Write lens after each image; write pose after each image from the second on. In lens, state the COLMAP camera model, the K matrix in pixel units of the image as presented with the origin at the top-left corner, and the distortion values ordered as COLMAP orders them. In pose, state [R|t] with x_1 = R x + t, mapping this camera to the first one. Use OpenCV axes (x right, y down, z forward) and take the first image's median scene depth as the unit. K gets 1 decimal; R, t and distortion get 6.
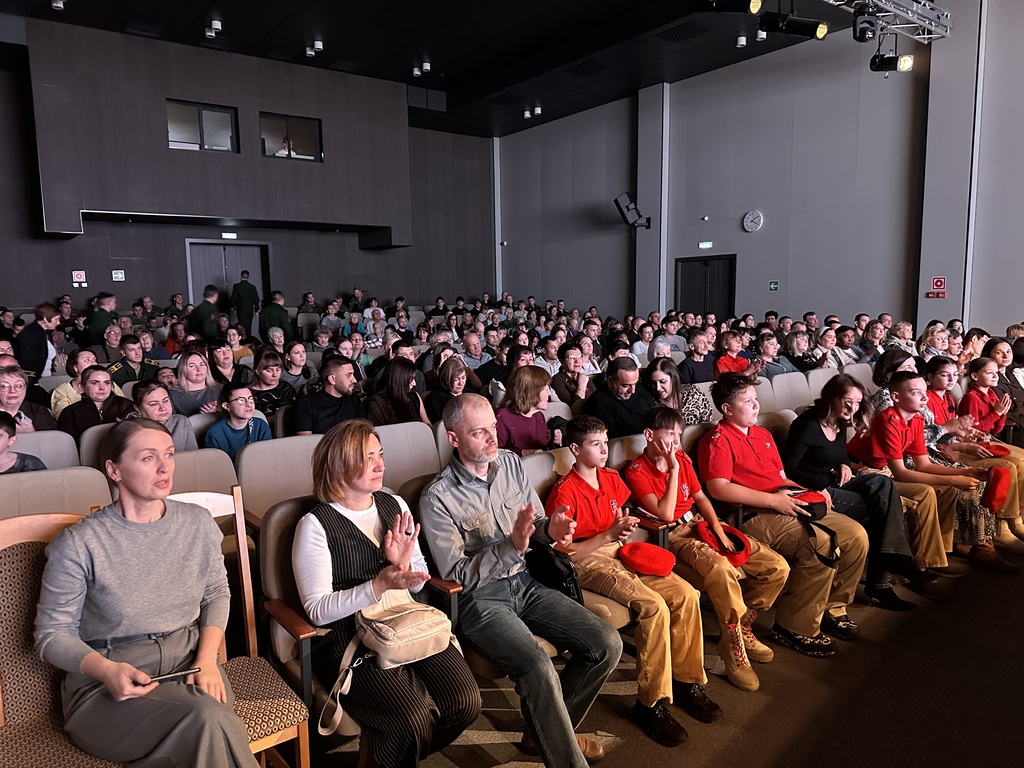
lens RADIAL K [[718.1, 0, 512.0], [0, 718.1, 384.0], [0, 0, 1]] dist [0.030964, 0.006880]
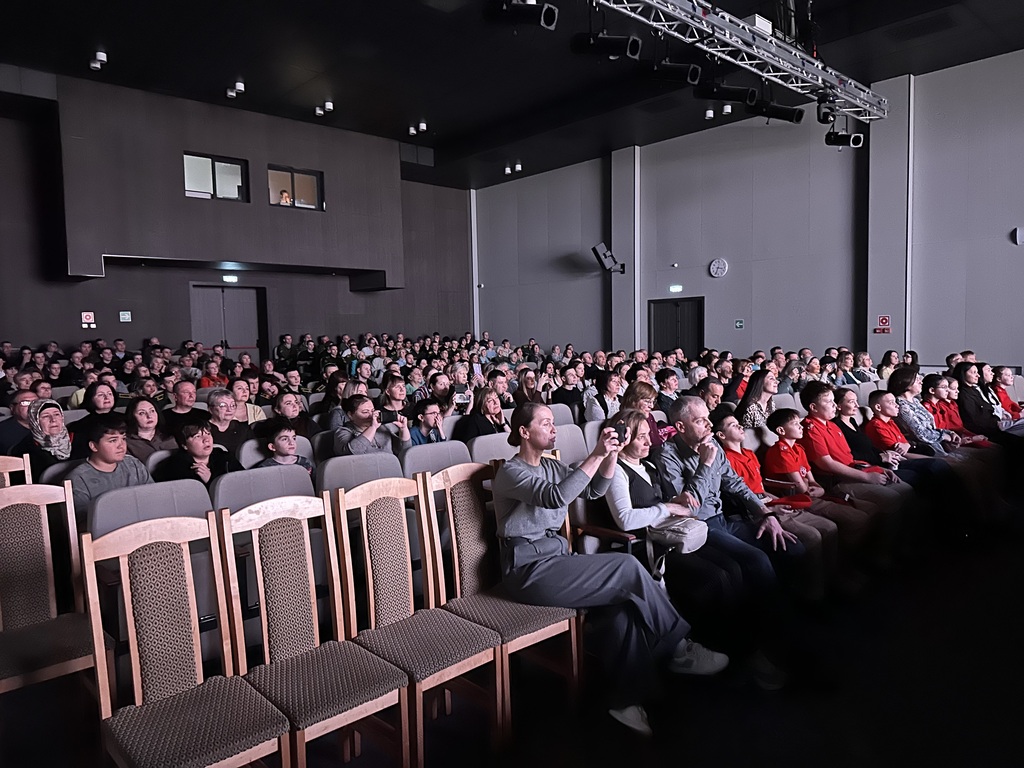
lens RADIAL K [[713.0, 0, 510.4], [0, 713.0, 390.1], [0, 0, 1]] dist [0.059771, -0.005399]
pose [[0.994993, -0.012702, 0.099130, -0.099595], [0.017407, 0.998755, -0.046744, 0.013437], [-0.098413, 0.048235, 0.993976, -0.078357]]
